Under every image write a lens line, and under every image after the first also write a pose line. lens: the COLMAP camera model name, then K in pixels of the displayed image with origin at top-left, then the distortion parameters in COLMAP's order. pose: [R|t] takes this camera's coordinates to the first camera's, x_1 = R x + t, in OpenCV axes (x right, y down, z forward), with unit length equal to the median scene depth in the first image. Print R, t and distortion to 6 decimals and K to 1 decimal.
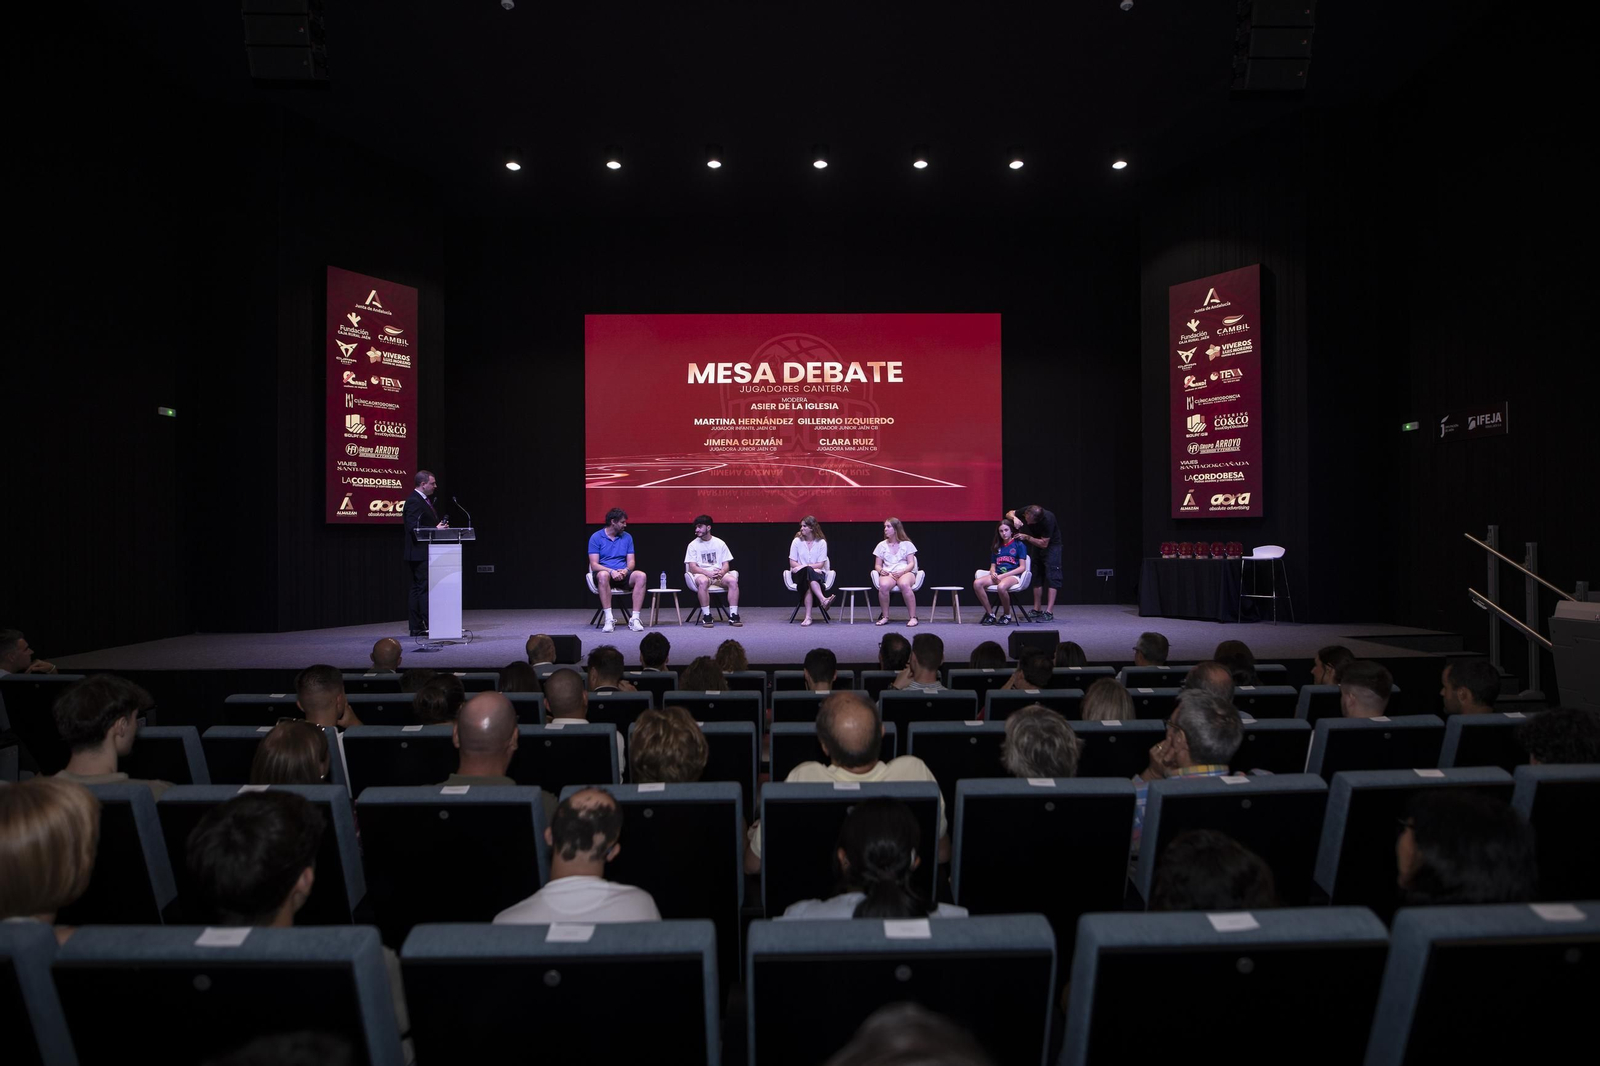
lens RADIAL K [[907.2, 0, 801.6], [0, 907.2, 522.4], [0, 0, 1]] dist [-0.021347, 0.000275]
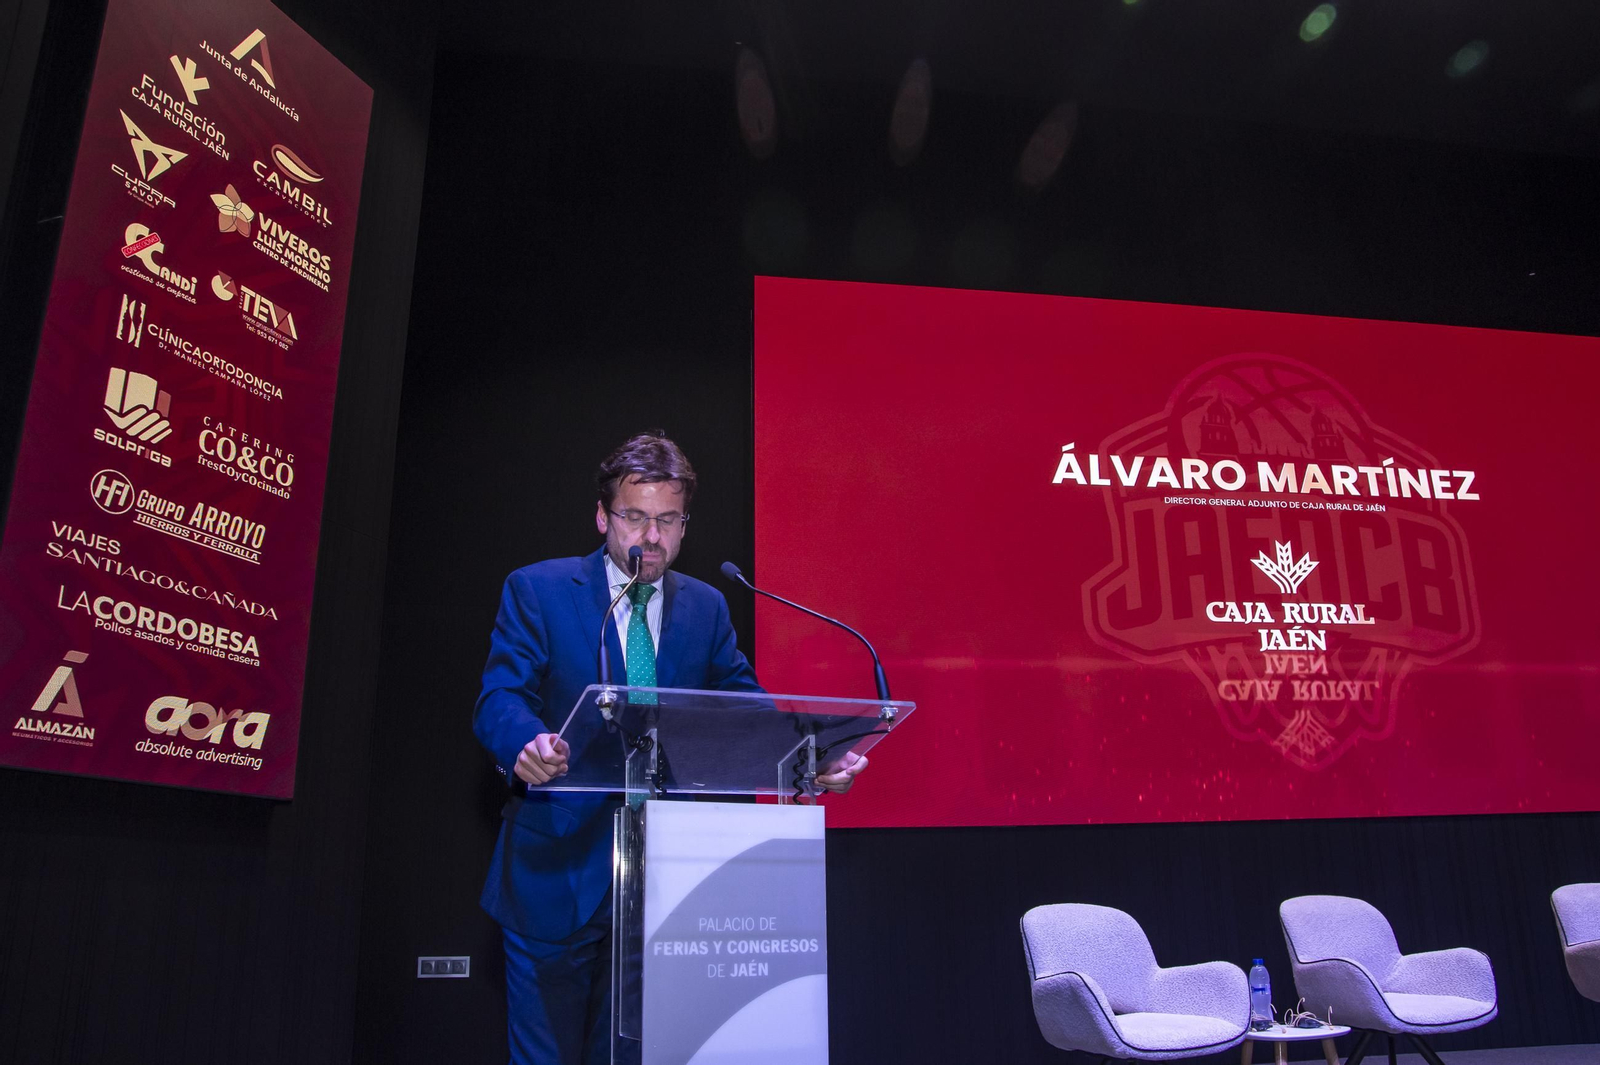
lens RADIAL K [[1231.9, 0, 817.4], [0, 1231.9, 542.1], [0, 0, 1]] dist [-0.094053, 0.052927]
pose [[0.989328, 0.031775, 0.142201, -0.363819], [0.009875, 0.959067, -0.283005, 0.037360], [-0.145373, 0.281389, 0.948518, 0.678366]]
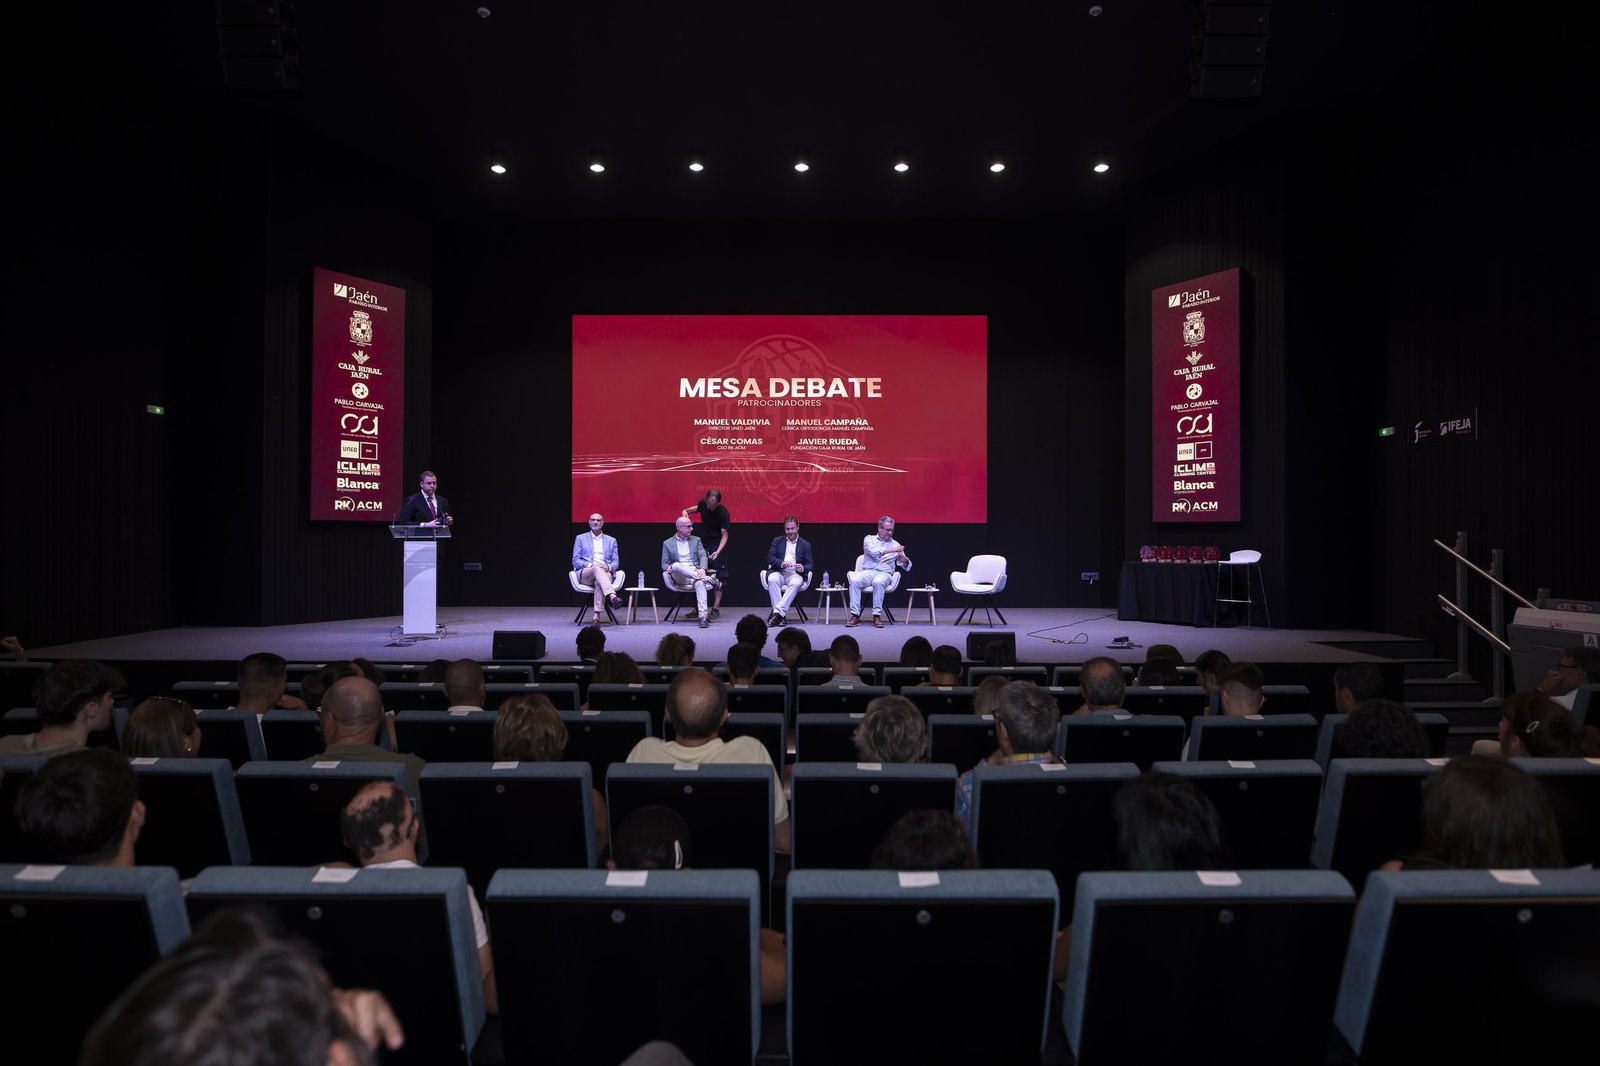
lens RADIAL K [[907.2, 0, 776.6], [0, 907.2, 525.4], [0, 0, 1]] dist [-0.021347, 0.000275]
pose [[0.999736, 0.008438, -0.021367, 0.018853], [-0.008385, 0.999962, 0.002577, -0.000007], [0.021388, -0.002397, 0.999768, -0.007813]]
